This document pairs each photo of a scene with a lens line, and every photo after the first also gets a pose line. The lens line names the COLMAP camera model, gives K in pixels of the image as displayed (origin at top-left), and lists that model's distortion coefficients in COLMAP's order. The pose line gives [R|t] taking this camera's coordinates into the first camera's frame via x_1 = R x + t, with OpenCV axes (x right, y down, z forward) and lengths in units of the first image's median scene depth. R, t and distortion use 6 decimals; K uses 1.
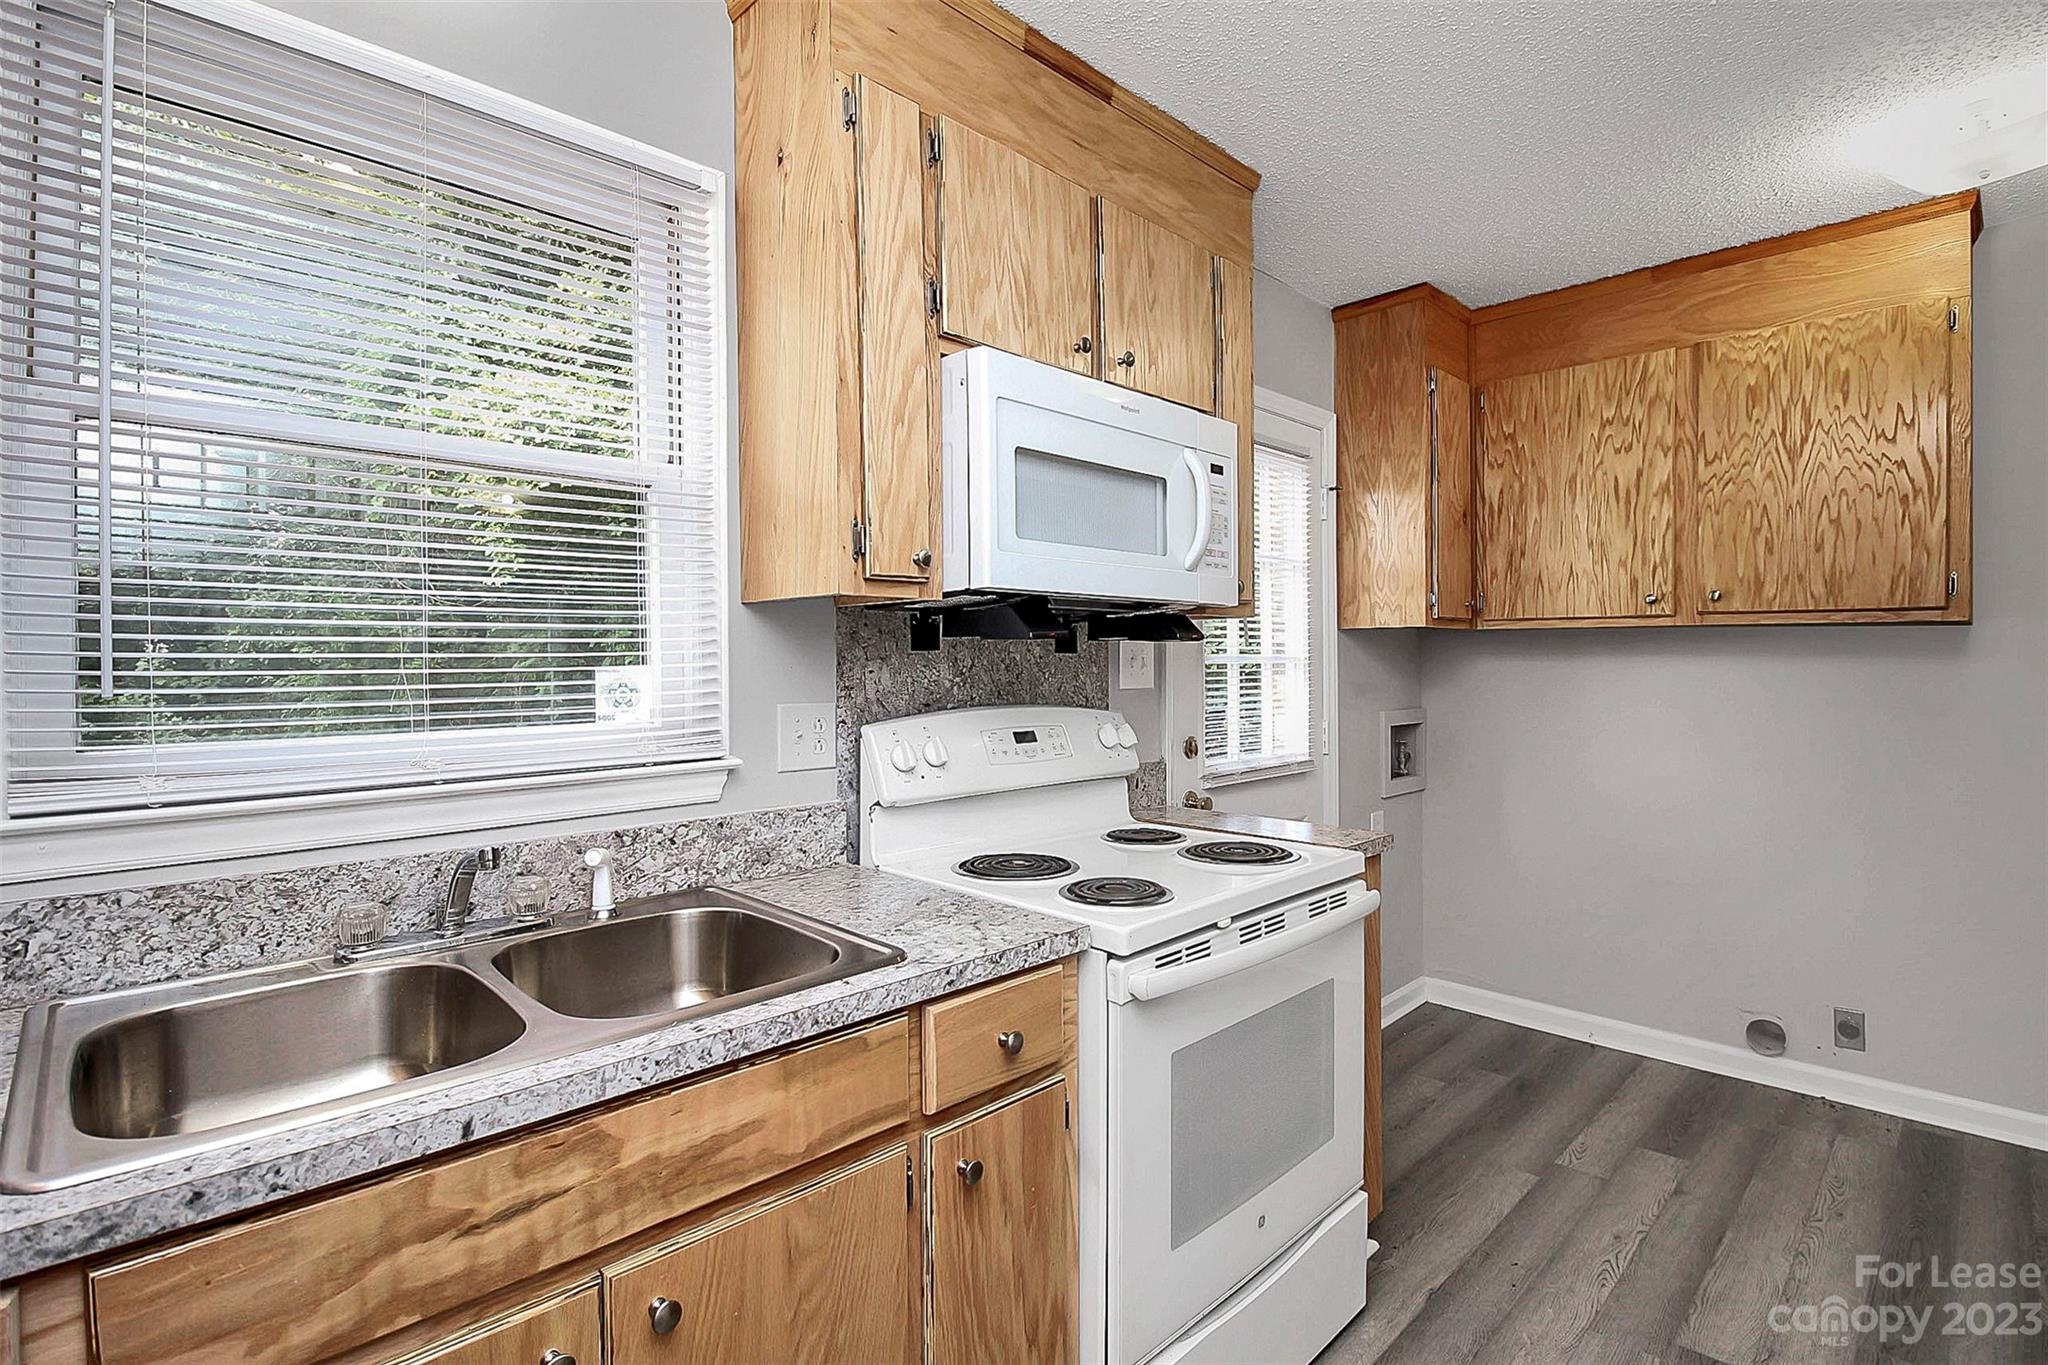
lens RADIAL K [[968.9, 0, 1023.4], [0, 968.9, 661.5], [0, 0, 1]] dist [0.017714, -0.019167]
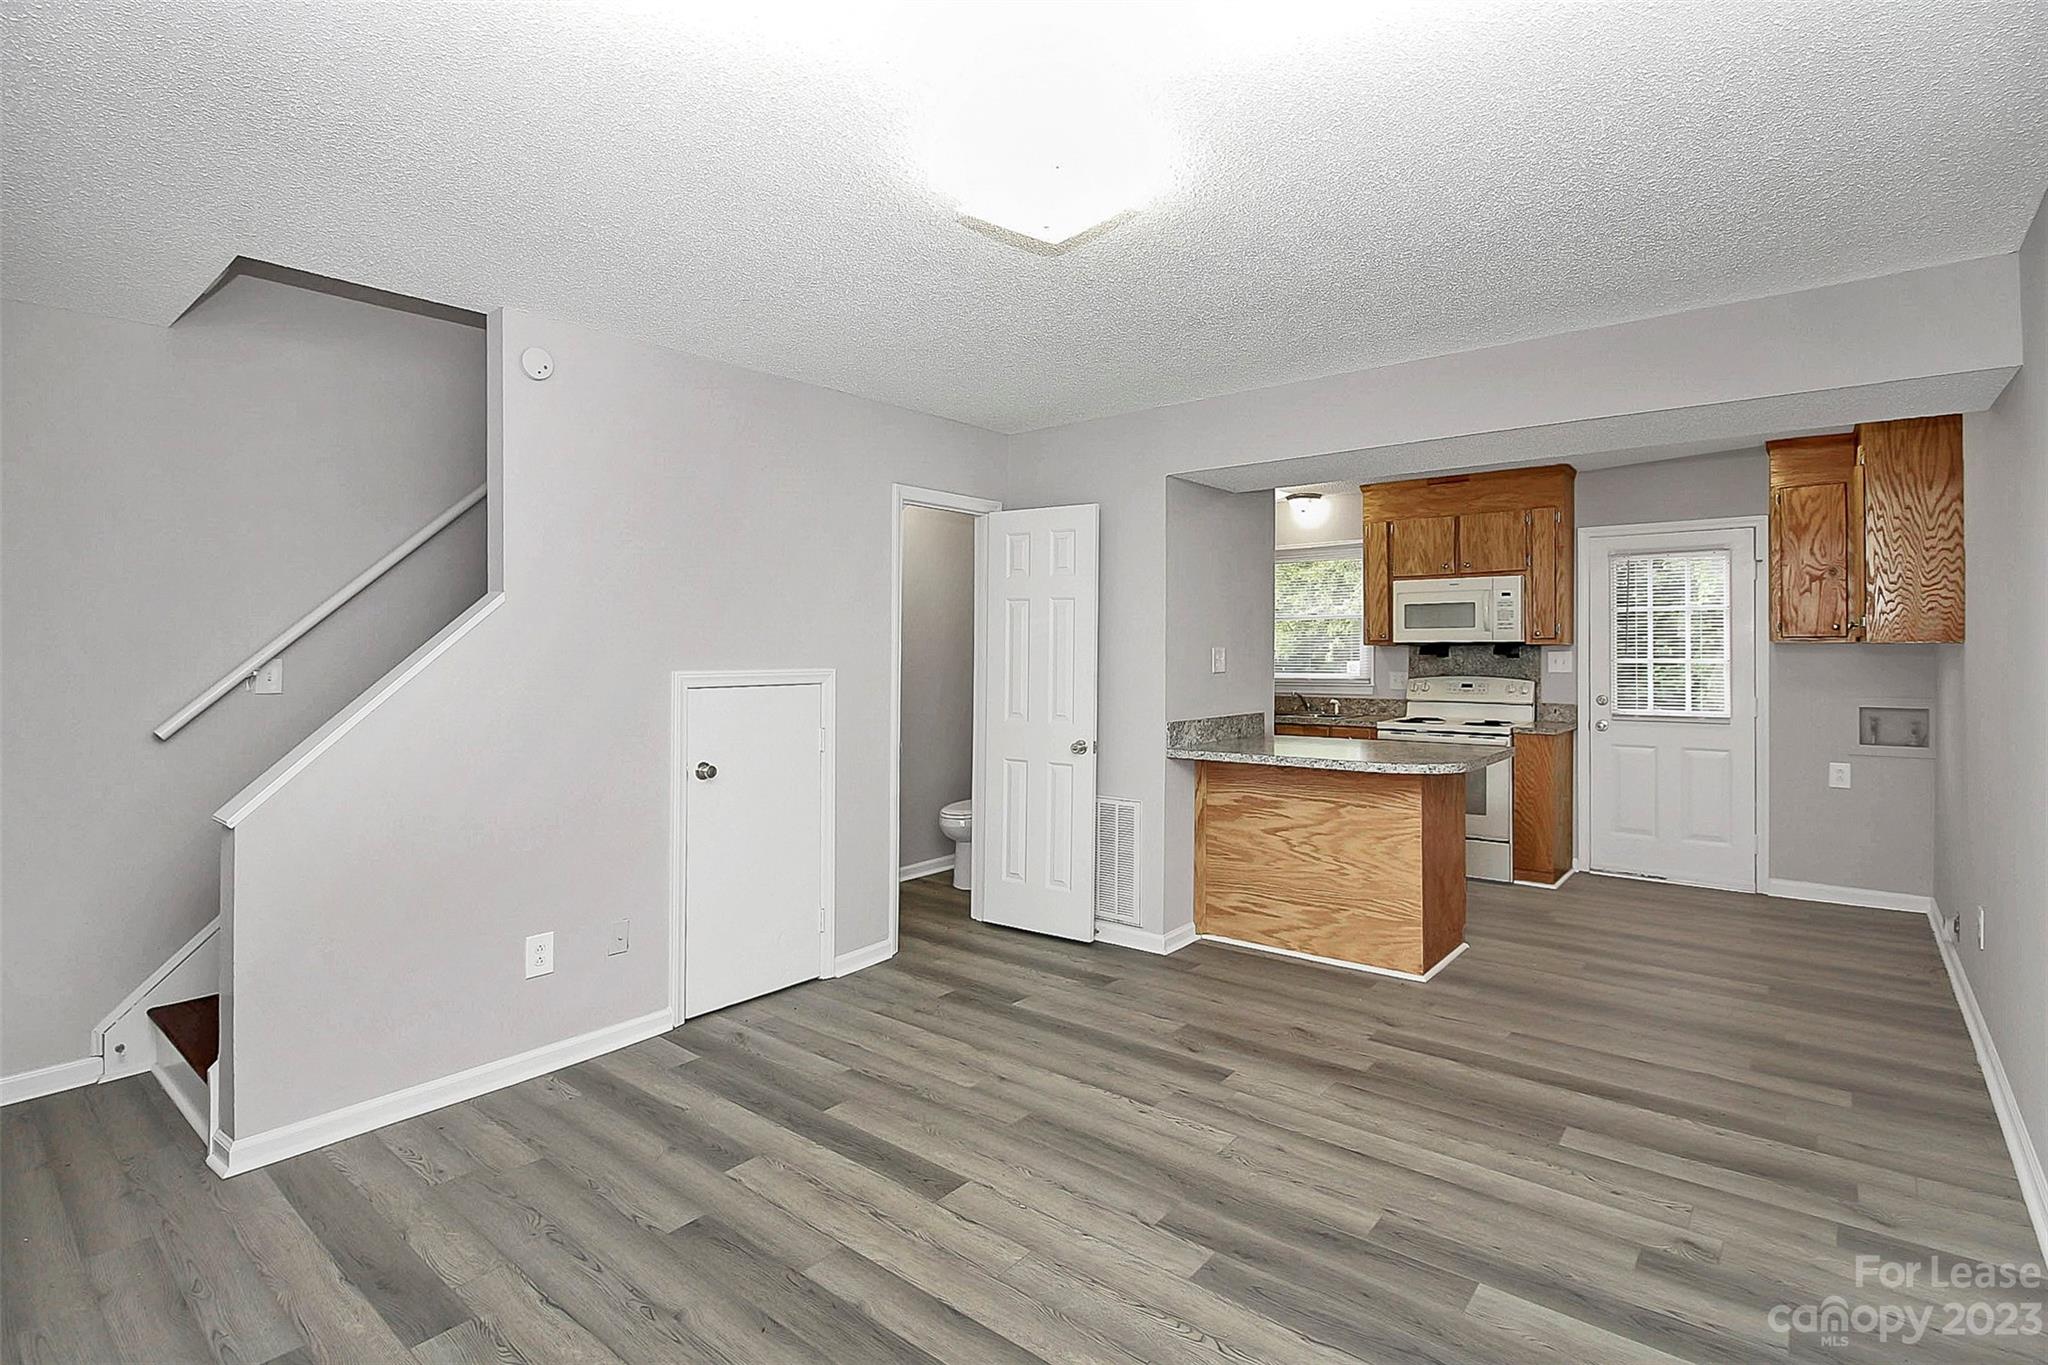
lens RADIAL K [[973.9, 0, 1016.4], [0, 973.9, 644.1], [0, 0, 1]] dist [-0.000872, -0.011494]
pose [[0.089947, -0.003535, -0.995940, 2.161245], [0.002258, 0.999992, -0.003346, -0.033796], [0.995944, -0.001948, 0.089954, -0.505213]]
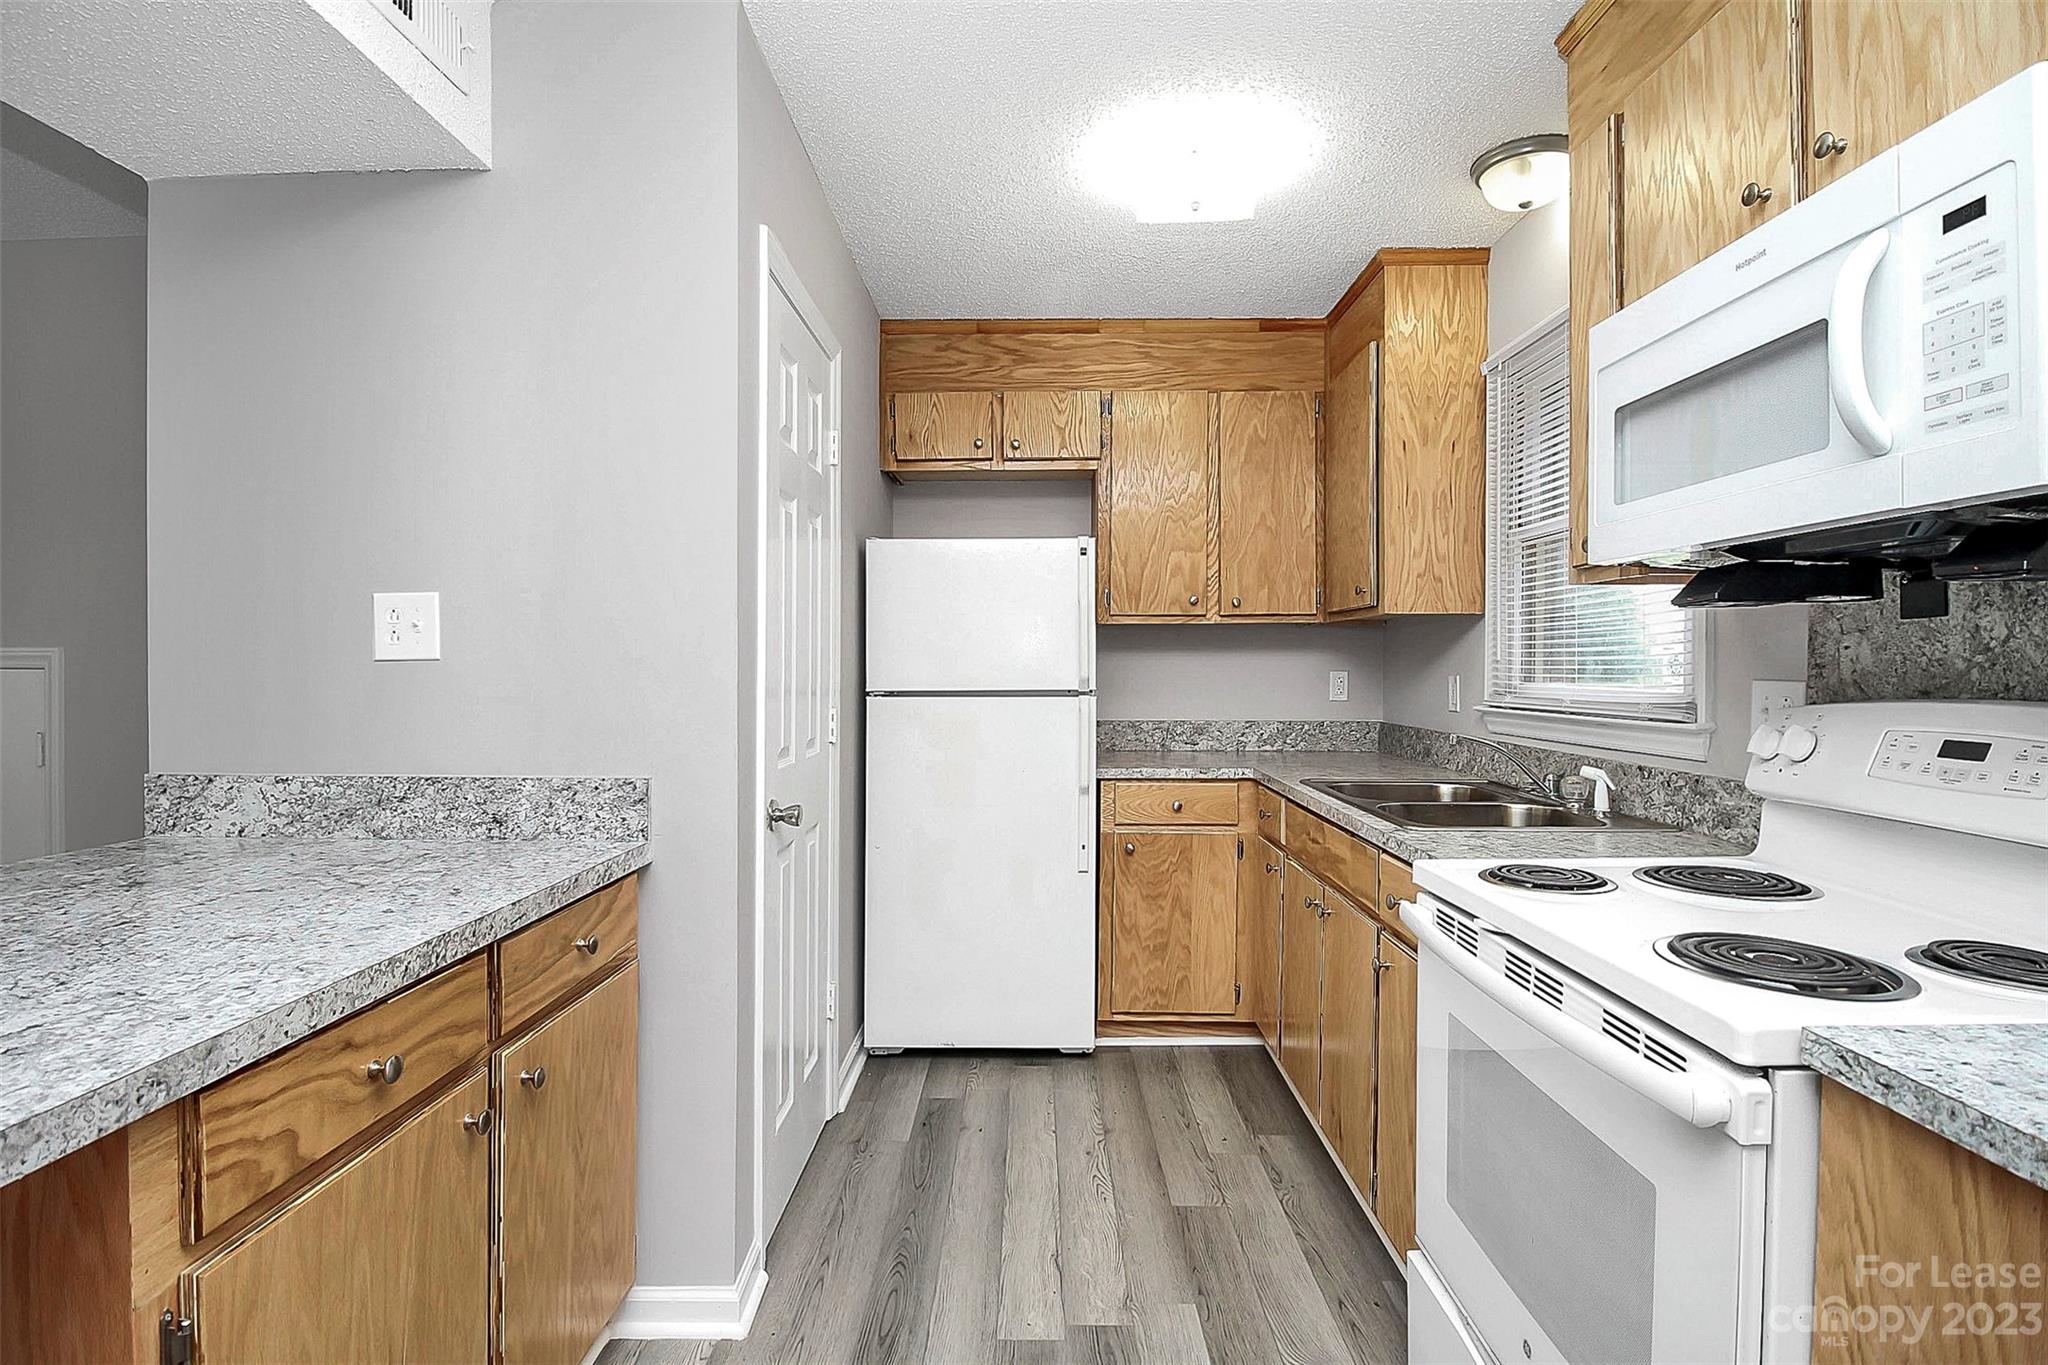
lens RADIAL K [[956.1, 0, 1018.0], [0, 956.1, 672.7], [0, 0, 1]] dist [-0.002437, -0.012249]
pose [[-0.715845, 0.010400, -0.698182, 0.632660], [0.003035, 0.999926, 0.011783, 0.014164], [0.698253, 0.006316, -0.715823, 0.747850]]
